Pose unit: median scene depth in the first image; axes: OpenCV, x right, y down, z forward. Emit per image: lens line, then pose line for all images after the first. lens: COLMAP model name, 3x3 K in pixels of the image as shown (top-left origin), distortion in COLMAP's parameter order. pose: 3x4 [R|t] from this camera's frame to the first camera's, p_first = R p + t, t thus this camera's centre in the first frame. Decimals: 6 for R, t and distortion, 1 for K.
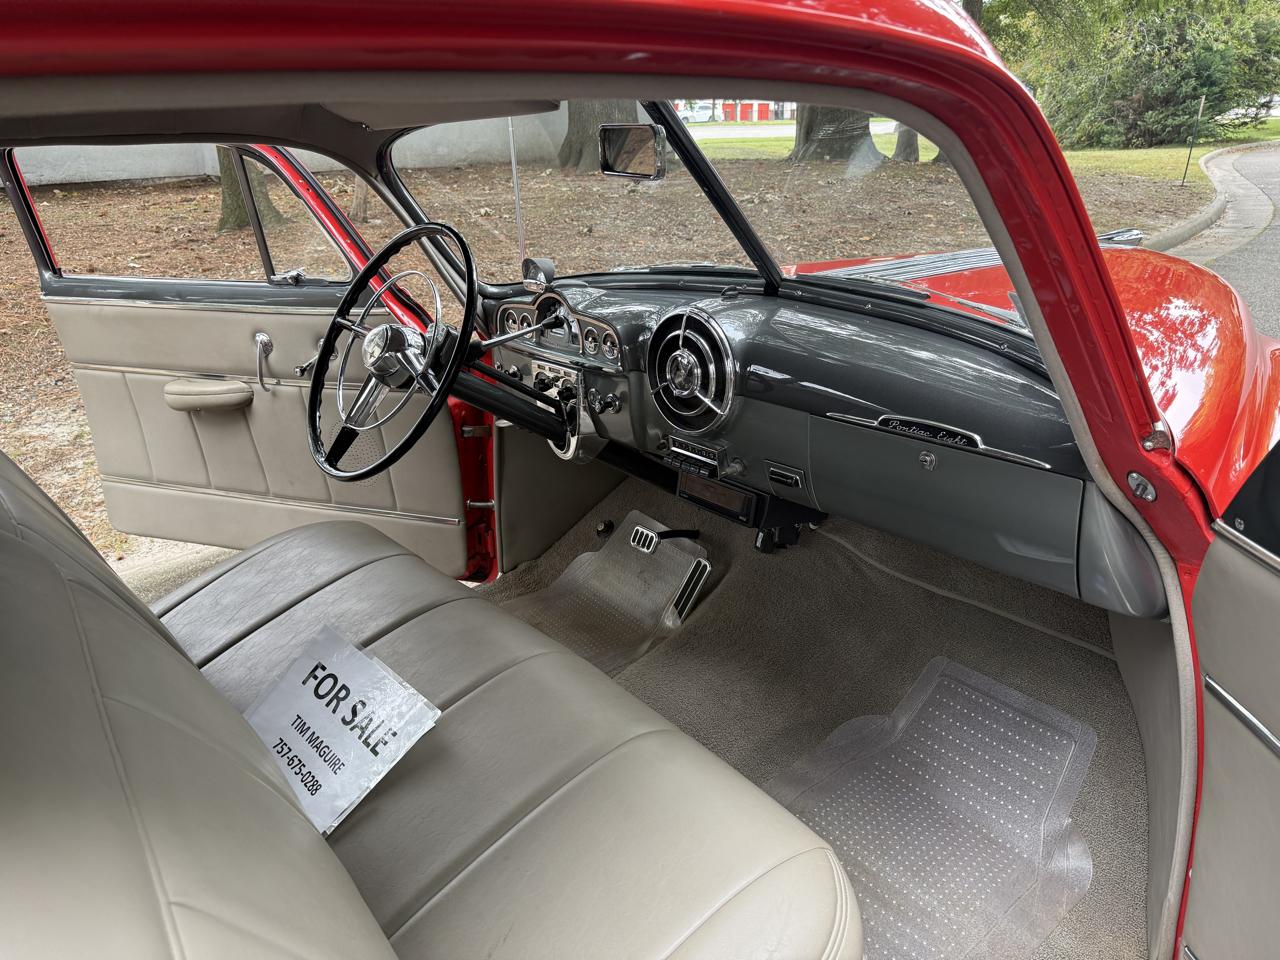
lens RADIAL K [[921.4, 0, 671.6], [0, 921.4, 482.0], [0, 0, 1]] dist [0.009468, 0.000691]
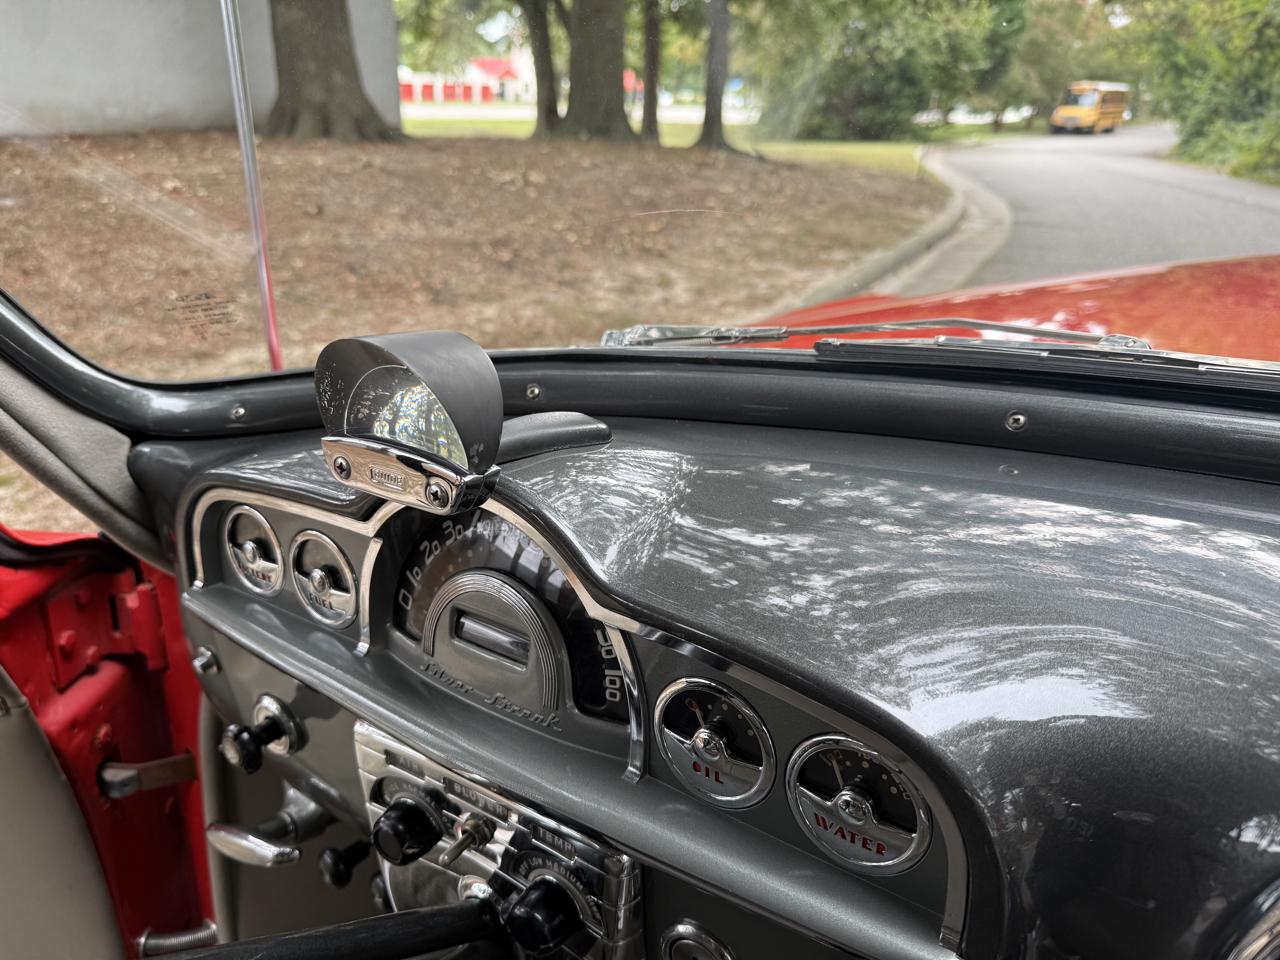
lens RADIAL K [[921.4, 0, 671.6], [0, 921.4, 482.0], [0, 0, 1]] dist [0.009468, 0.000691]
pose [[0.960584, -0.062491, 0.270875, -0.107478], [0.058644, 0.998030, 0.022282, -0.158075], [-0.271734, -0.005518, 0.962357, 0.597042]]
